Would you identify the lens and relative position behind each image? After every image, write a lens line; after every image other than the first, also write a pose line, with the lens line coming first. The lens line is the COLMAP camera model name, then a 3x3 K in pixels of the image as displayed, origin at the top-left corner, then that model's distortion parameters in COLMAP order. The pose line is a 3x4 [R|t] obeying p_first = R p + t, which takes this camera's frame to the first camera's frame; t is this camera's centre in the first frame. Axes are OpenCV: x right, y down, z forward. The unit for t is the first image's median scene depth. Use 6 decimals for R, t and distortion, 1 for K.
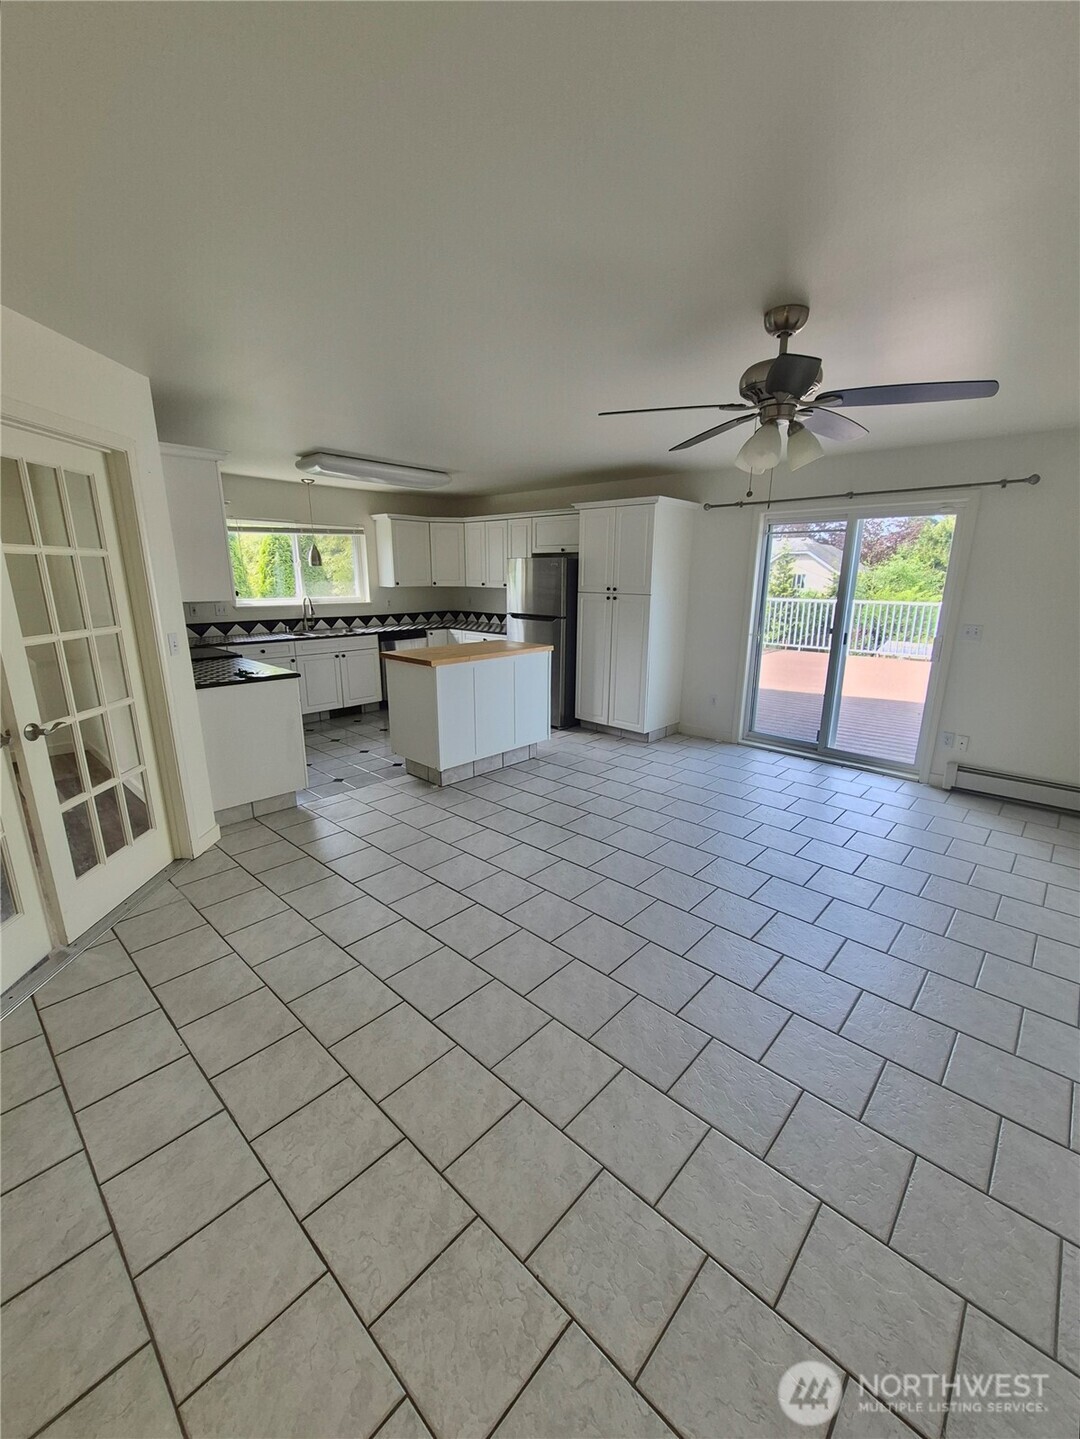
lens RADIAL K [[570.3, 0, 564.4], [0, 570.3, 720.0], [0, 0, 1]] dist [-0.027946, -0.000567]
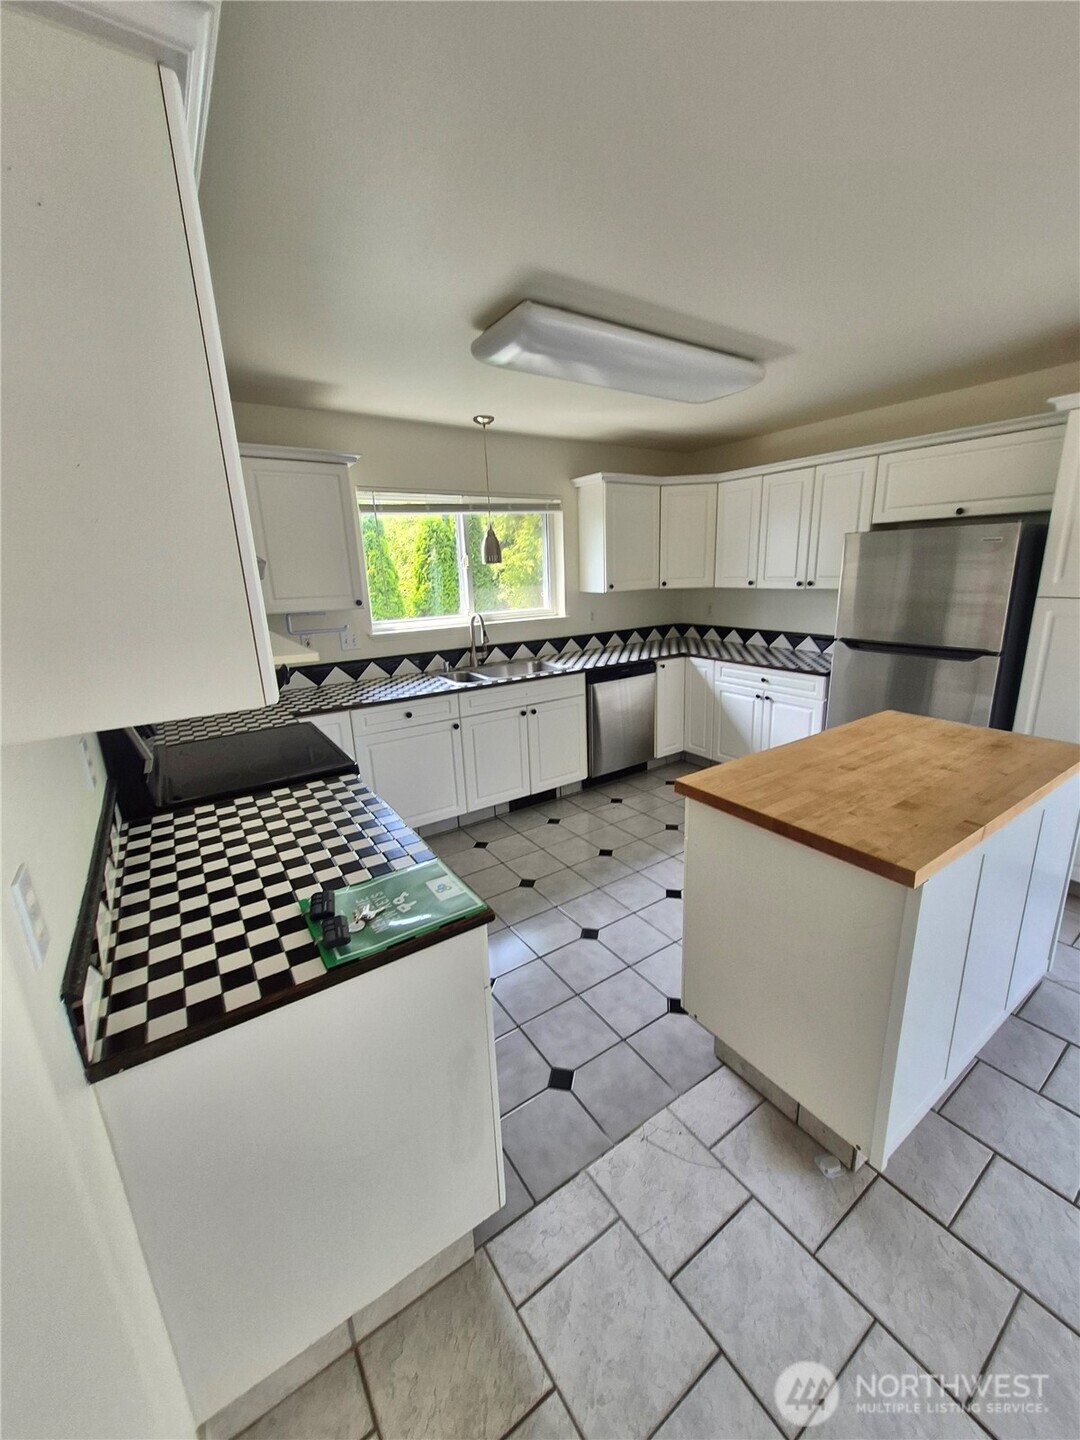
lens RADIAL K [[570.7, 0, 552.4], [0, 570.7, 725.0], [0, 0, 1]] dist [-0.027946, -0.000567]
pose [[0.965464, 0.024697, -0.259365, -0.197863], [-0.019456, 0.999552, 0.022755, -0.105468], [0.259811, -0.016923, 0.965511, 0.392182]]
